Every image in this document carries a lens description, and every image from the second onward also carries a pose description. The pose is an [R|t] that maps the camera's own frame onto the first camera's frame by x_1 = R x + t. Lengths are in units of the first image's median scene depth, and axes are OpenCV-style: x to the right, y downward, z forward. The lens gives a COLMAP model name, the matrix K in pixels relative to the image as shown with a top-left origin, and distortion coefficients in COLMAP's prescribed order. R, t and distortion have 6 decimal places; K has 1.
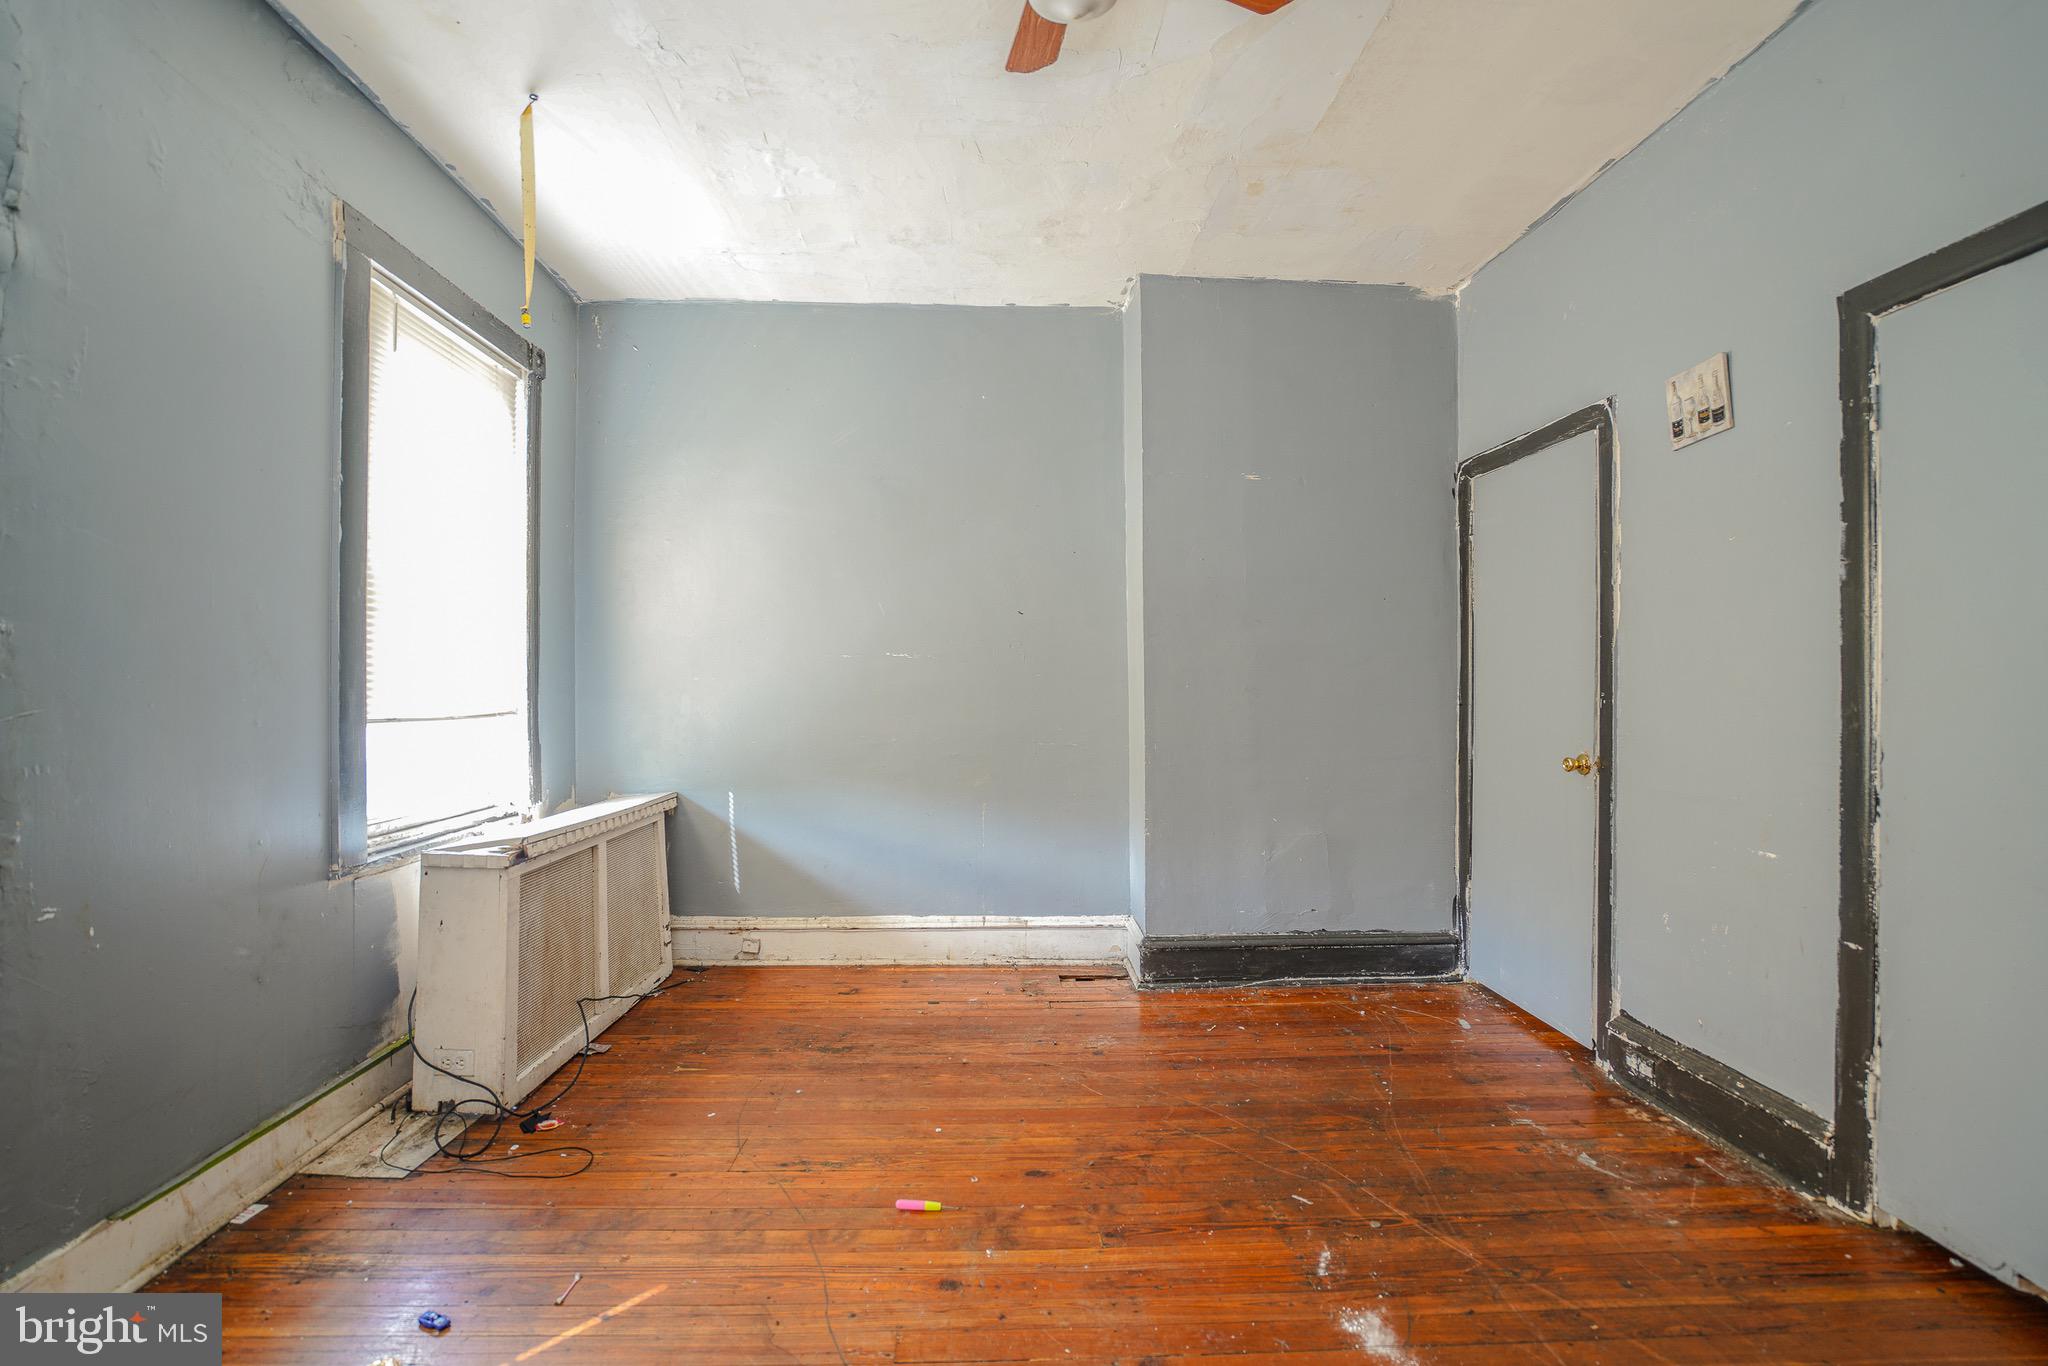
lens RADIAL K [[960.3, 0, 1016.6], [0, 960.3, 687.5], [0, 0, 1]] dist [-0.069197, 0.026816]
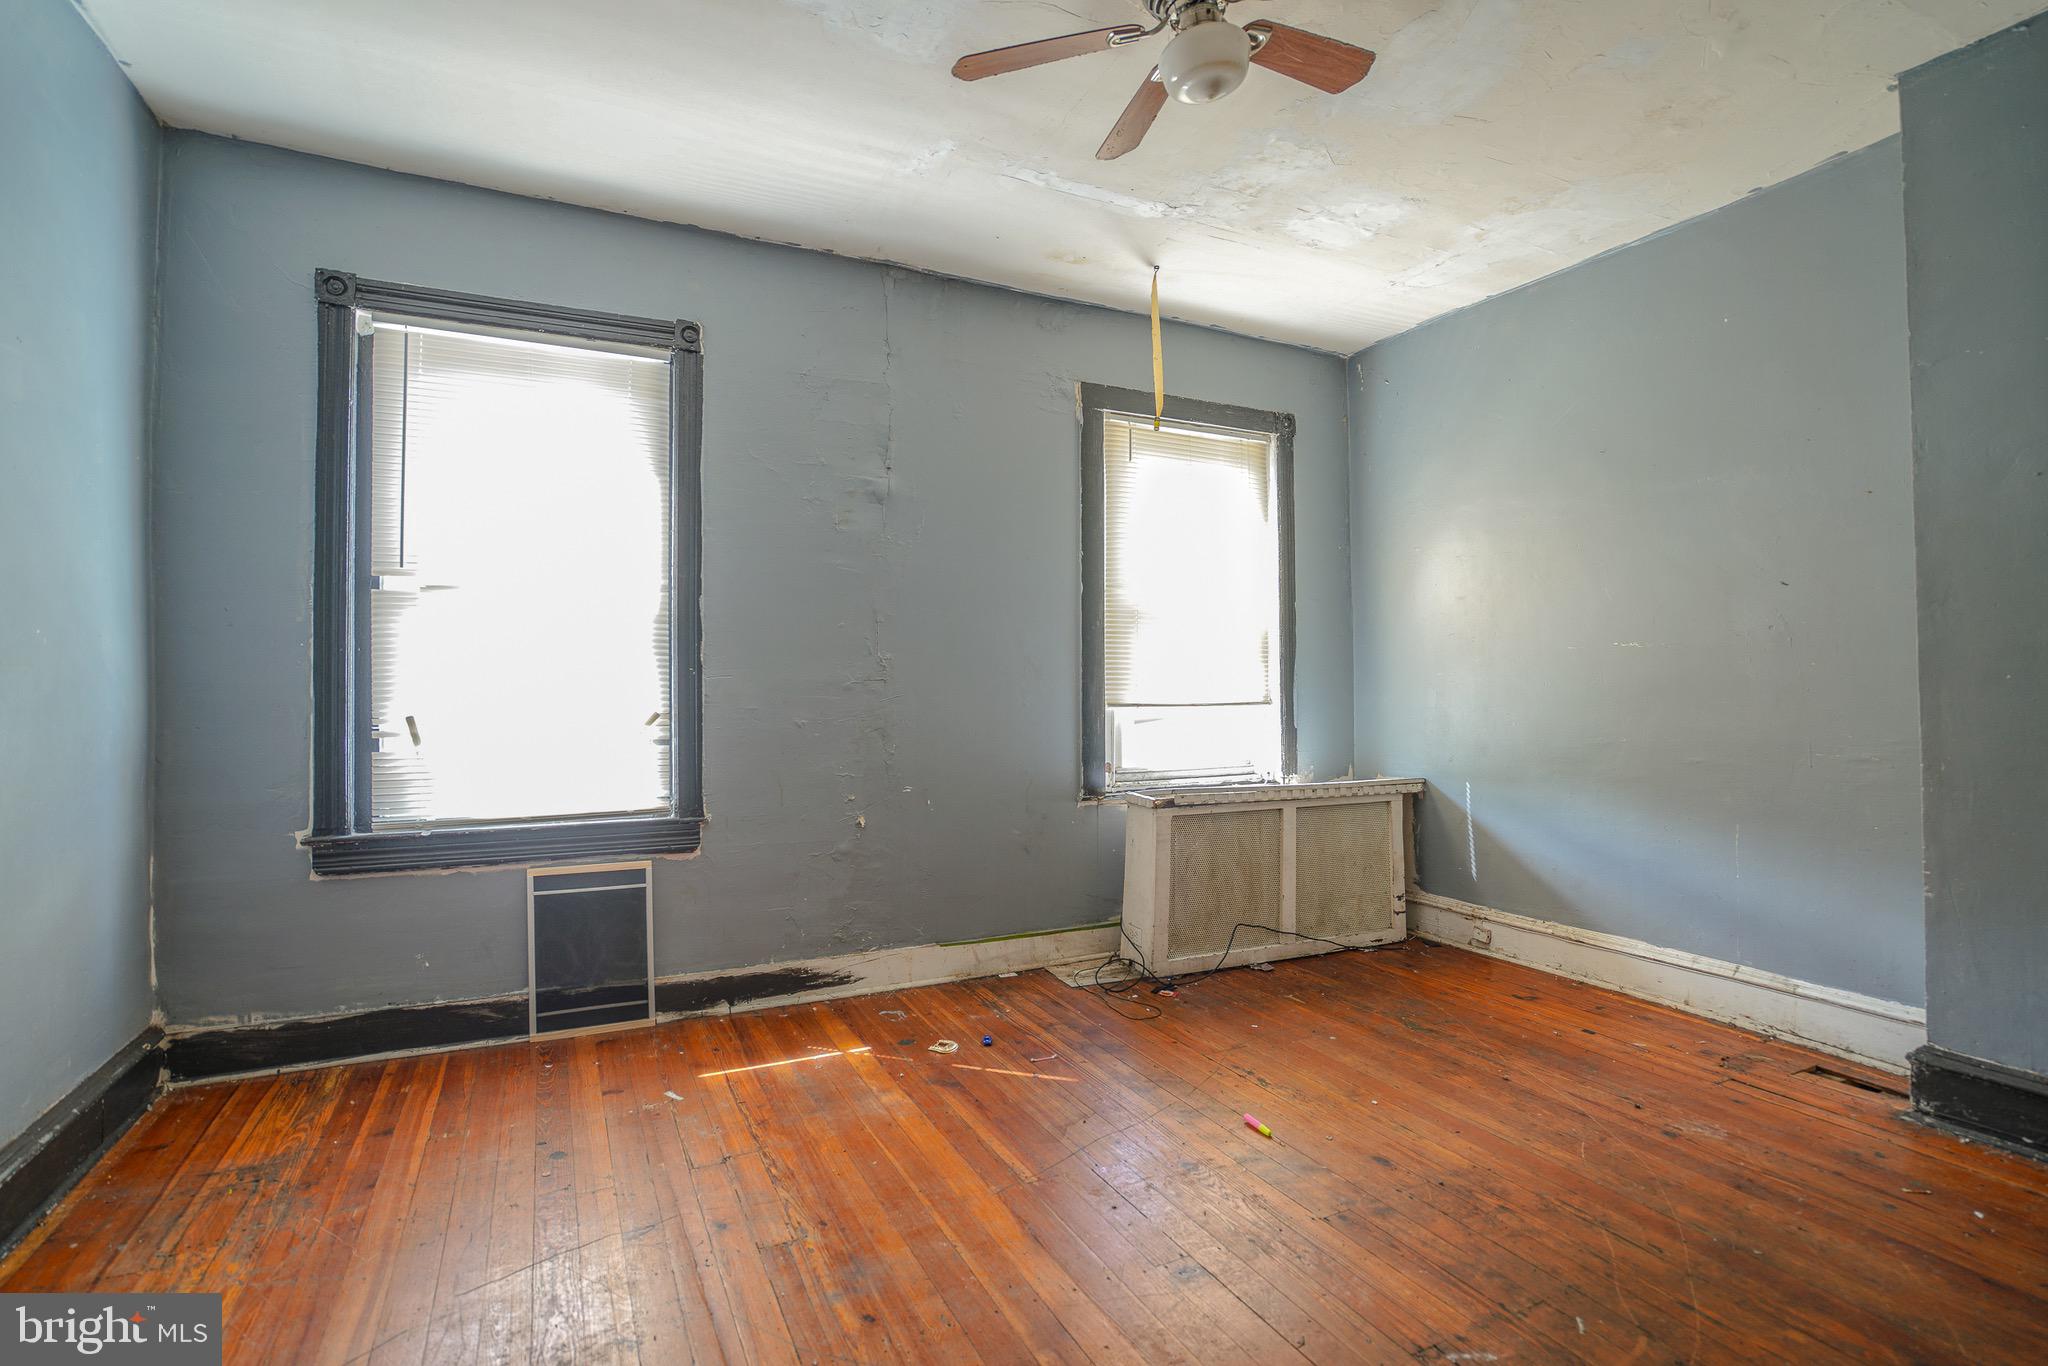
lens RADIAL K [[960.3, 0, 1016.6], [0, 960.3, 687.5], [0, 0, 1]] dist [-0.069197, 0.026816]
pose [[0.396013, -0.000094, -0.918245, 0.488619], [0.003635, 0.999992, 0.001465, 0.002788], [0.918238, -0.003918, 0.396010, 0.151607]]
